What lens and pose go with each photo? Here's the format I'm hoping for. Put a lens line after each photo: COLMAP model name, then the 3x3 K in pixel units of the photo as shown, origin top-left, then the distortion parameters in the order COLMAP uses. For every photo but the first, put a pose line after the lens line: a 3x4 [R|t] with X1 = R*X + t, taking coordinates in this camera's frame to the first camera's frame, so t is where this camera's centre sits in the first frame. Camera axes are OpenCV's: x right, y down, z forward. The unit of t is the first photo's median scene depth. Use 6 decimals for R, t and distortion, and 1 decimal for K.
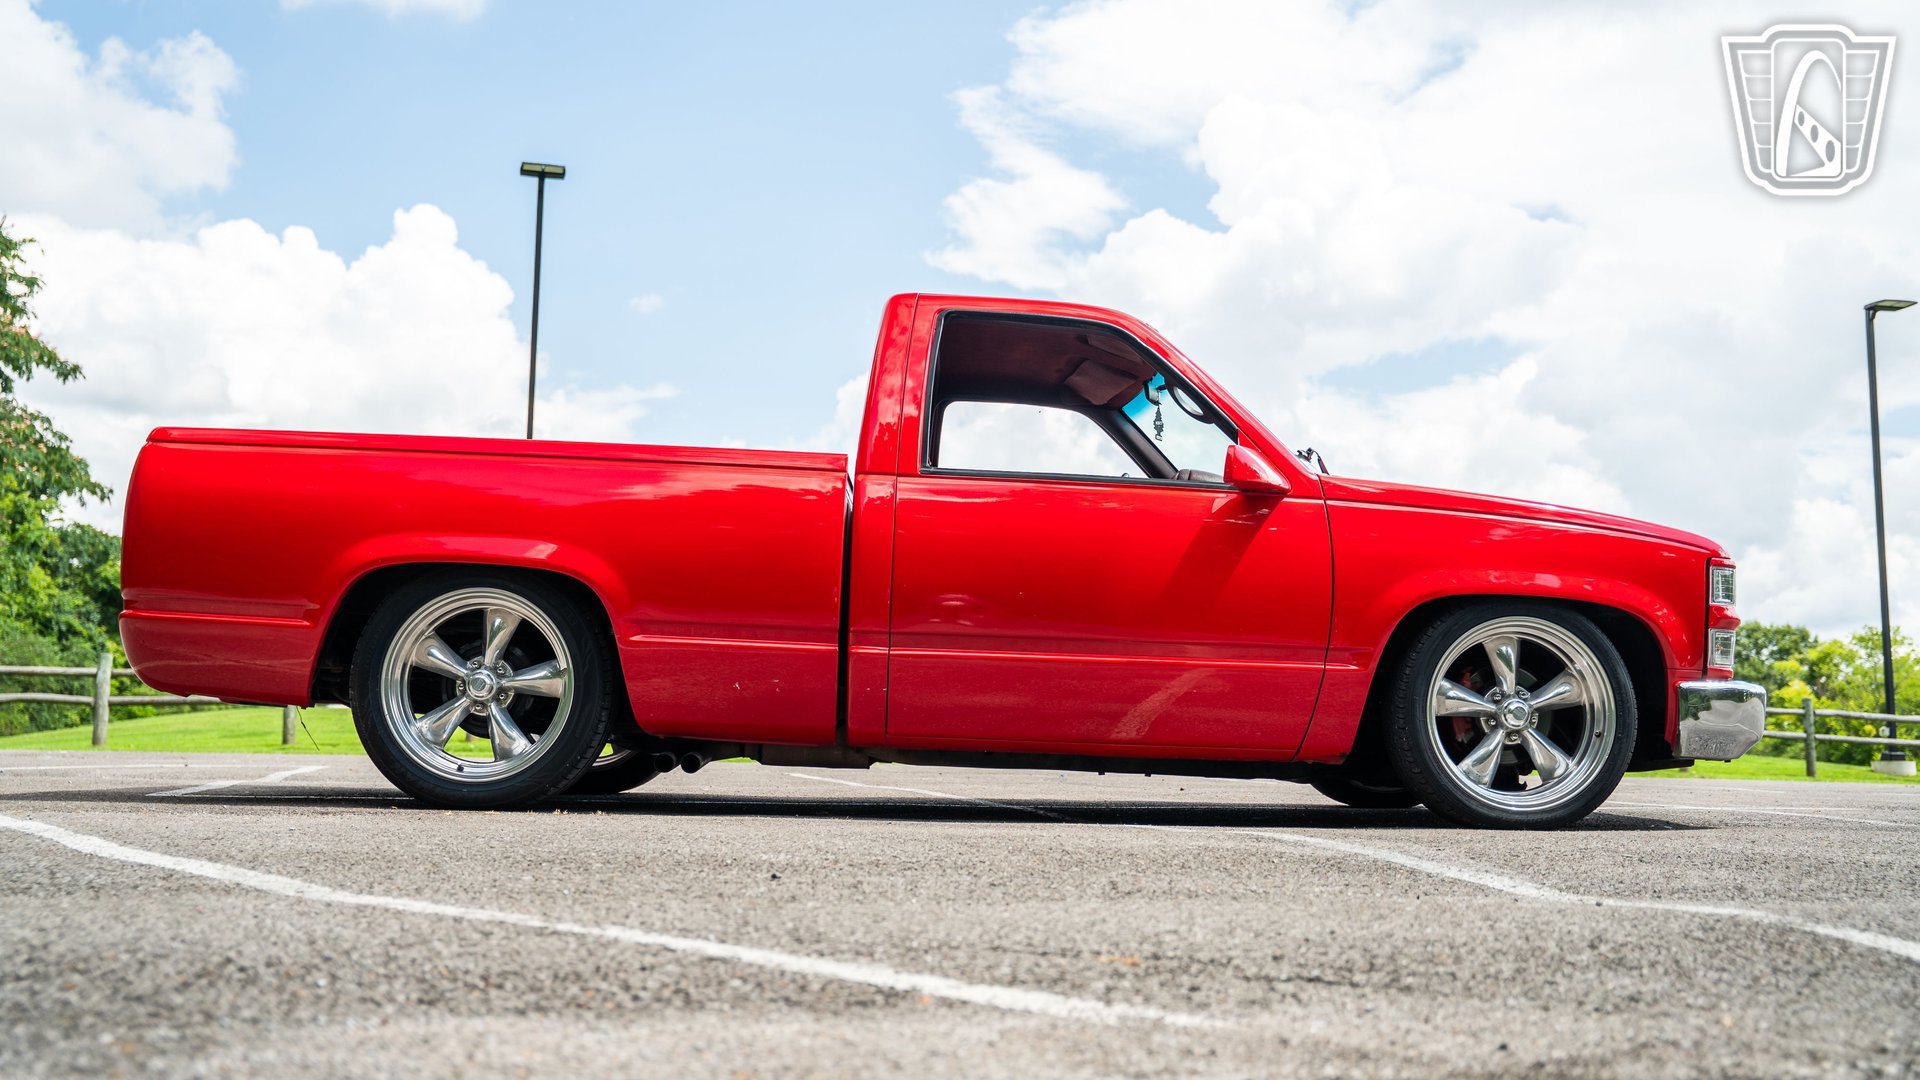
lens RADIAL K [[1890.4, 0, 948.6], [0, 1890.4, 553.1], [0, 0, 1]] dist [-0.083089, 0.243911]
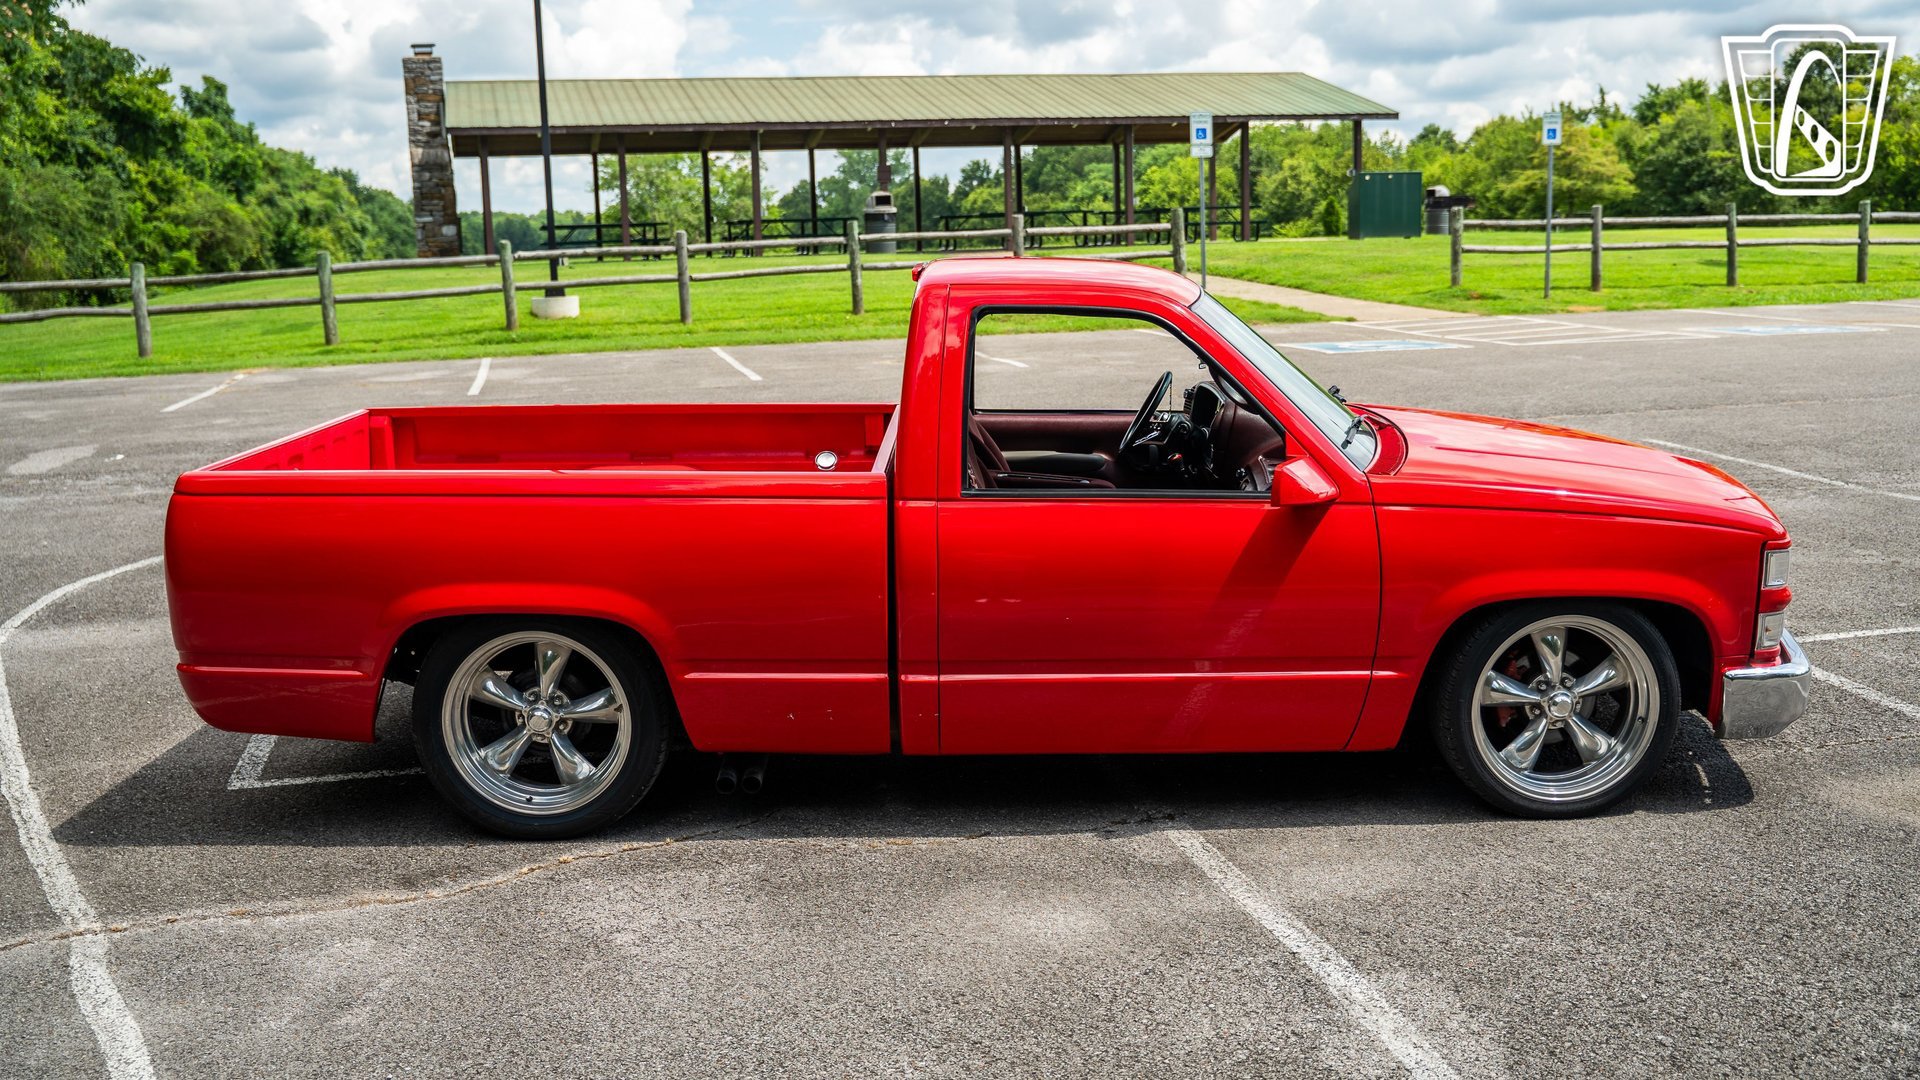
lens RADIAL K [[1889.6, 0, 956.3], [0, 1889.6, 547.2], [0, 0, 1]] dist [-0.081736, 0.236424]
pose [[0.998850, -0.042091, -0.022977, 0.003942], [0.046819, 0.959608, 0.277419, -0.288085], [0.010372, -0.278176, 0.960474, 0.048972]]
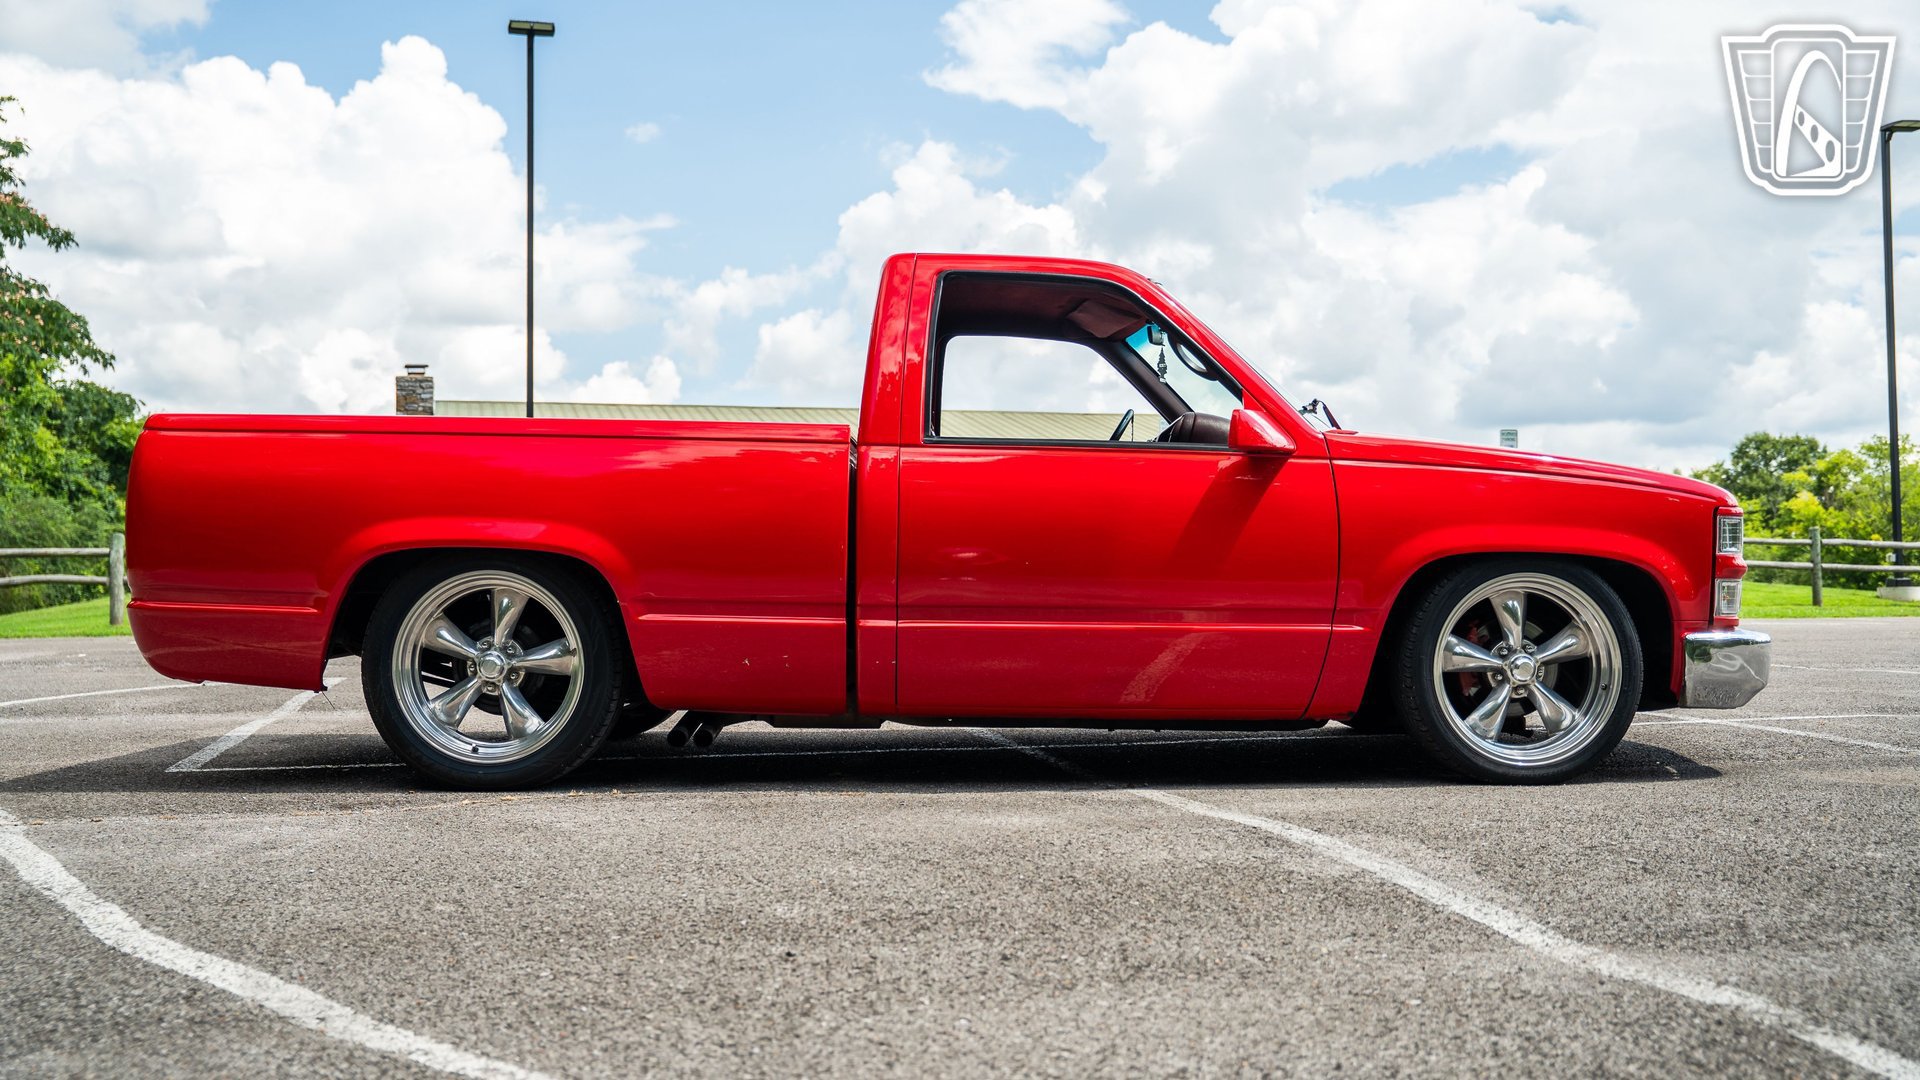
lens RADIAL K [[1889.6, 0, 956.3], [0, 1889.6, 547.2], [0, 0, 1]] dist [-0.081736, 0.236424]
pose [[0.999679, -0.025288, -0.001656, 0.002622], [0.025337, 0.995923, 0.086573, -0.072904], [-0.000540, -0.086587, 0.996244, 0.005211]]
